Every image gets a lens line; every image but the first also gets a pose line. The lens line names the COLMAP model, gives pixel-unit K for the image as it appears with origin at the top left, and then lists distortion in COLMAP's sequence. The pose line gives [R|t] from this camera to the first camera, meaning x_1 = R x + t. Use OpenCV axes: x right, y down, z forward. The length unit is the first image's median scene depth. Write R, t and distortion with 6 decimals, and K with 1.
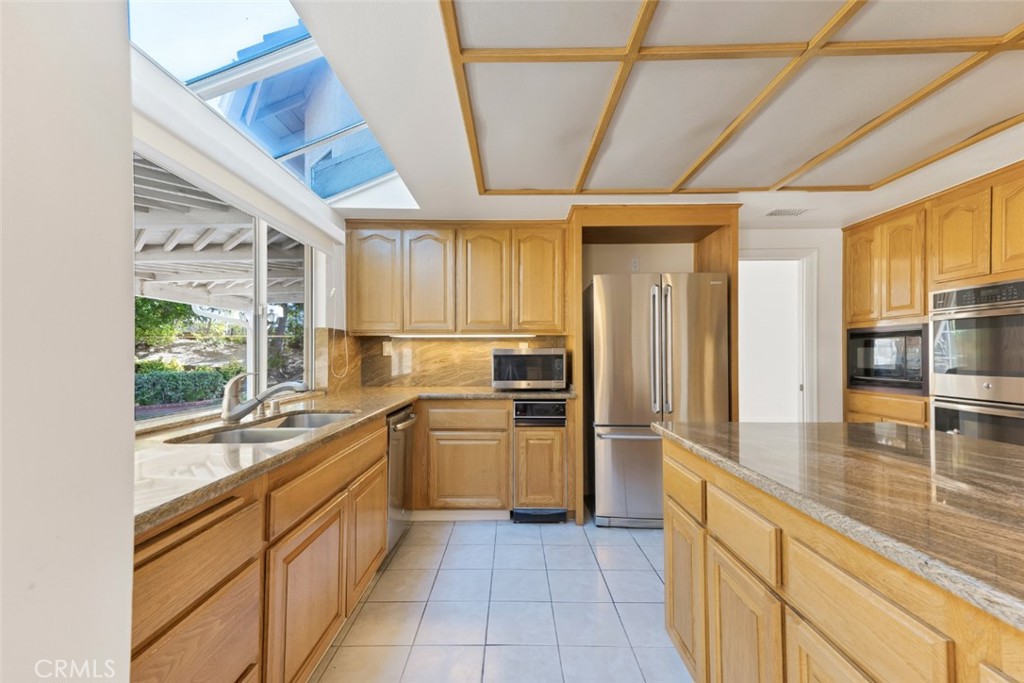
lens RADIAL K [[421.1, 0, 514.0], [0, 421.1, 349.7], [0, 0, 1]] dist [0.034566, -0.000334]
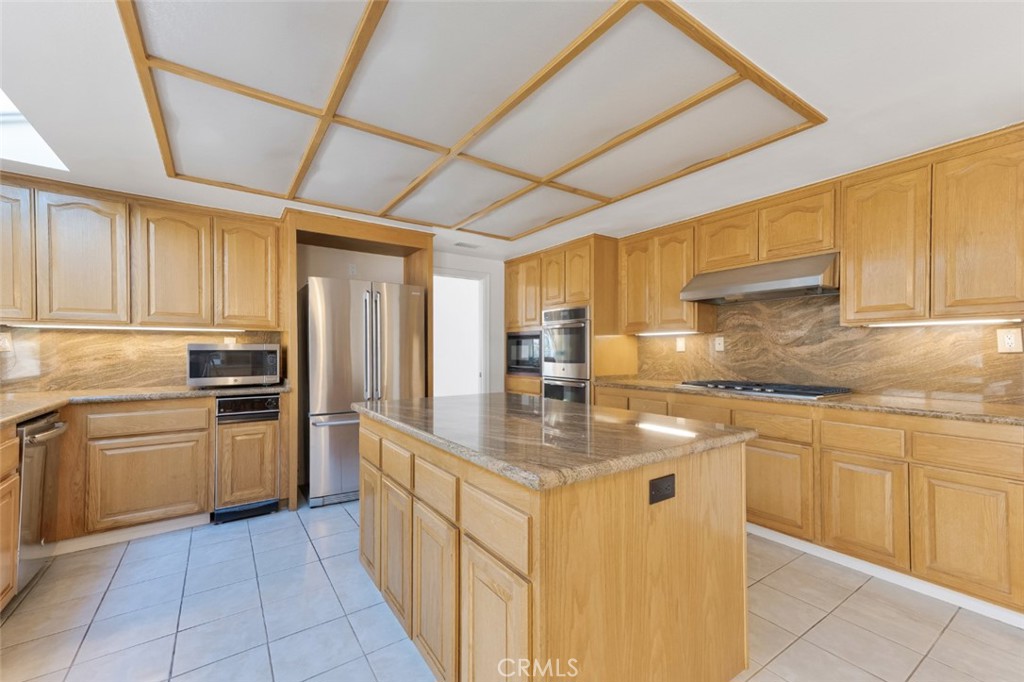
lens RADIAL K [[421.1, 0, 516.1], [0, 421.1, 351.3], [0, 0, 1]] dist [0.034566, -0.000334]
pose [[0.821107, 0.000086, 0.570774, 0.002788], [-0.007450, 0.999916, 0.010566, -0.000949], [-0.570726, -0.012928, 0.821039, -0.192263]]
